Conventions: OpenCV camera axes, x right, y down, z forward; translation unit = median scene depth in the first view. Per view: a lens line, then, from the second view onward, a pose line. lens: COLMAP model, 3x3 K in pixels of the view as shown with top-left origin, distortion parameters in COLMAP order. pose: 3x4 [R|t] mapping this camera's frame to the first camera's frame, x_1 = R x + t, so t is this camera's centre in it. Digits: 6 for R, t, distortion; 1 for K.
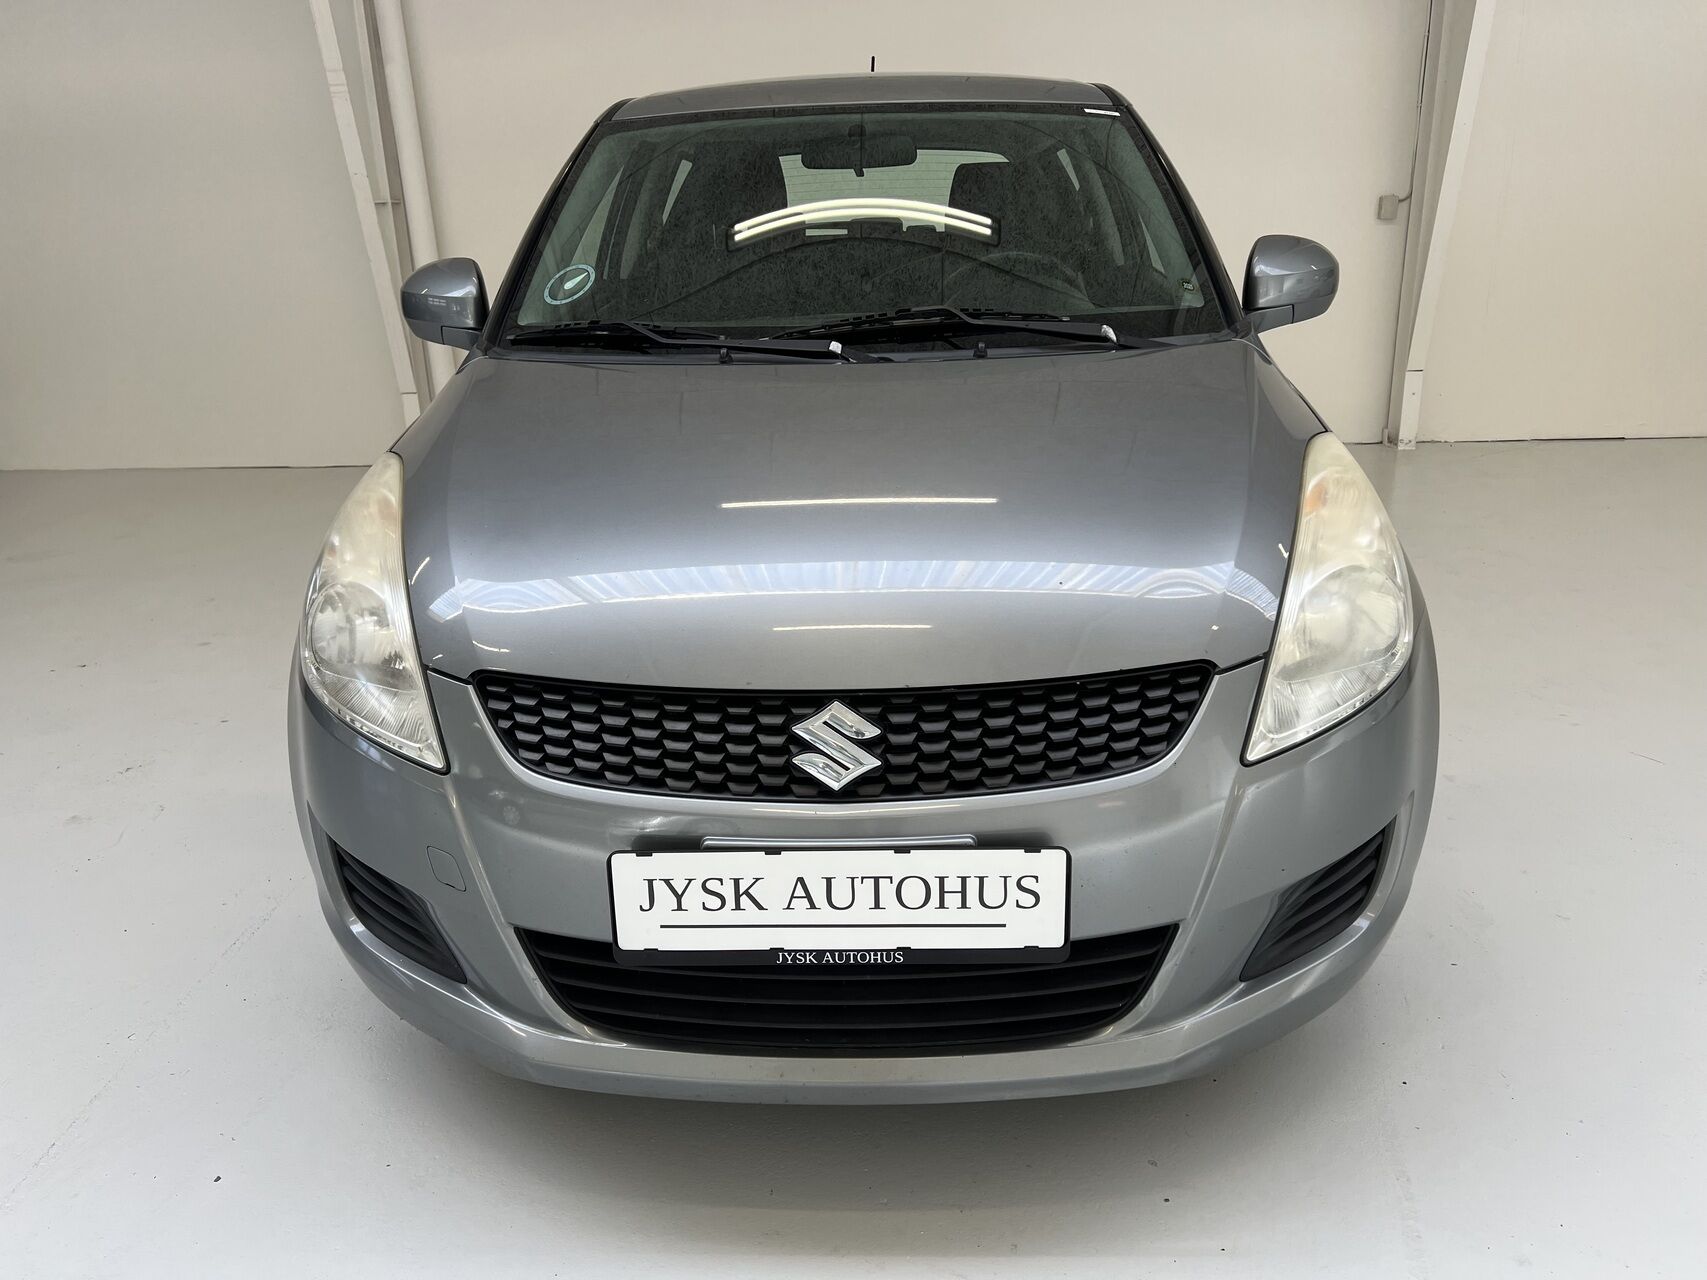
lens RADIAL K [[1289.1, 0, 839.5], [0, 1289.1, 641.7], [0, 0, 1]] dist [0.059986, -0.082041]
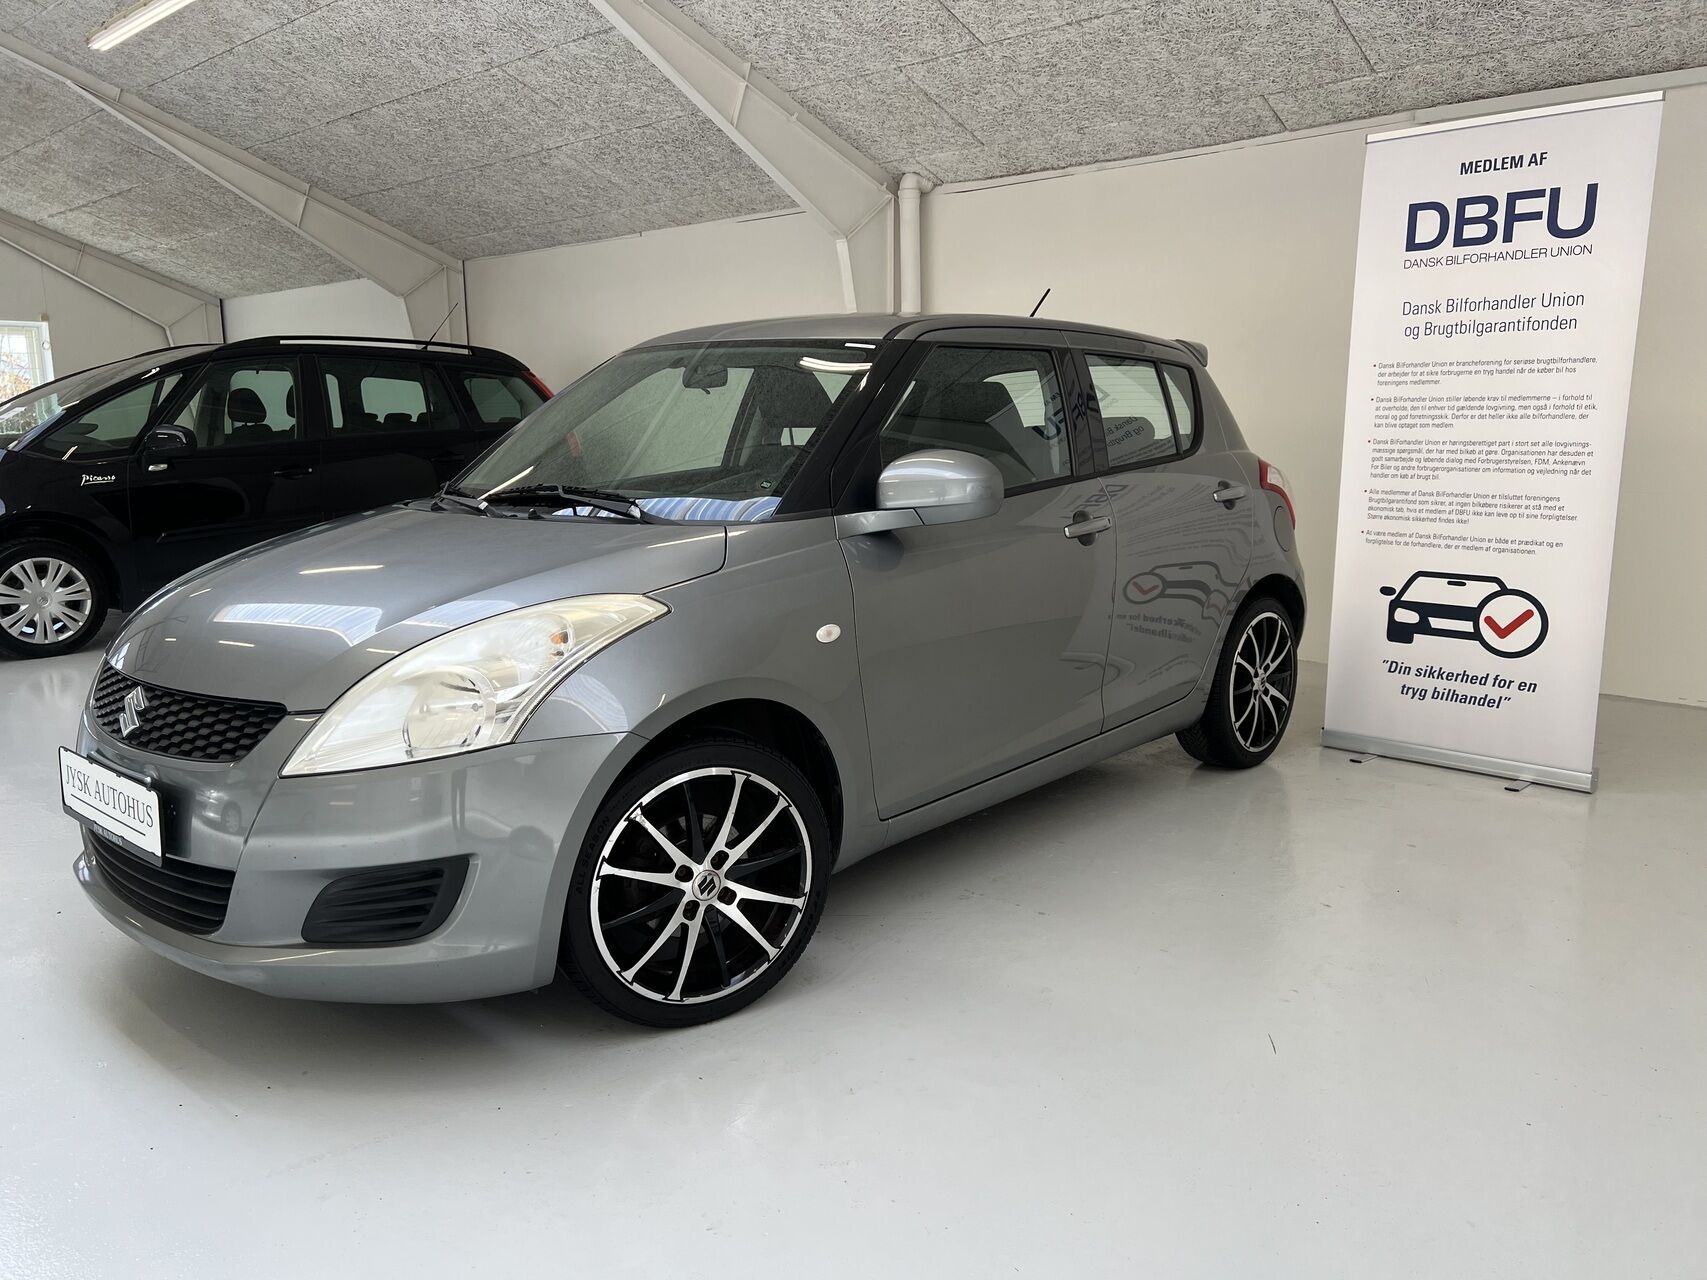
lens RADIAL K [[1289.1, 0, 848.0], [0, 1289.1, 638.9], [0, 0, 1]] dist [0.059986, -0.082041]
pose [[0.725575, 0.126101, -0.676491, 1.777791], [-0.223128, 0.973066, -0.057934, -0.119443], [0.650965, 0.192979, 0.734169, 0.299441]]
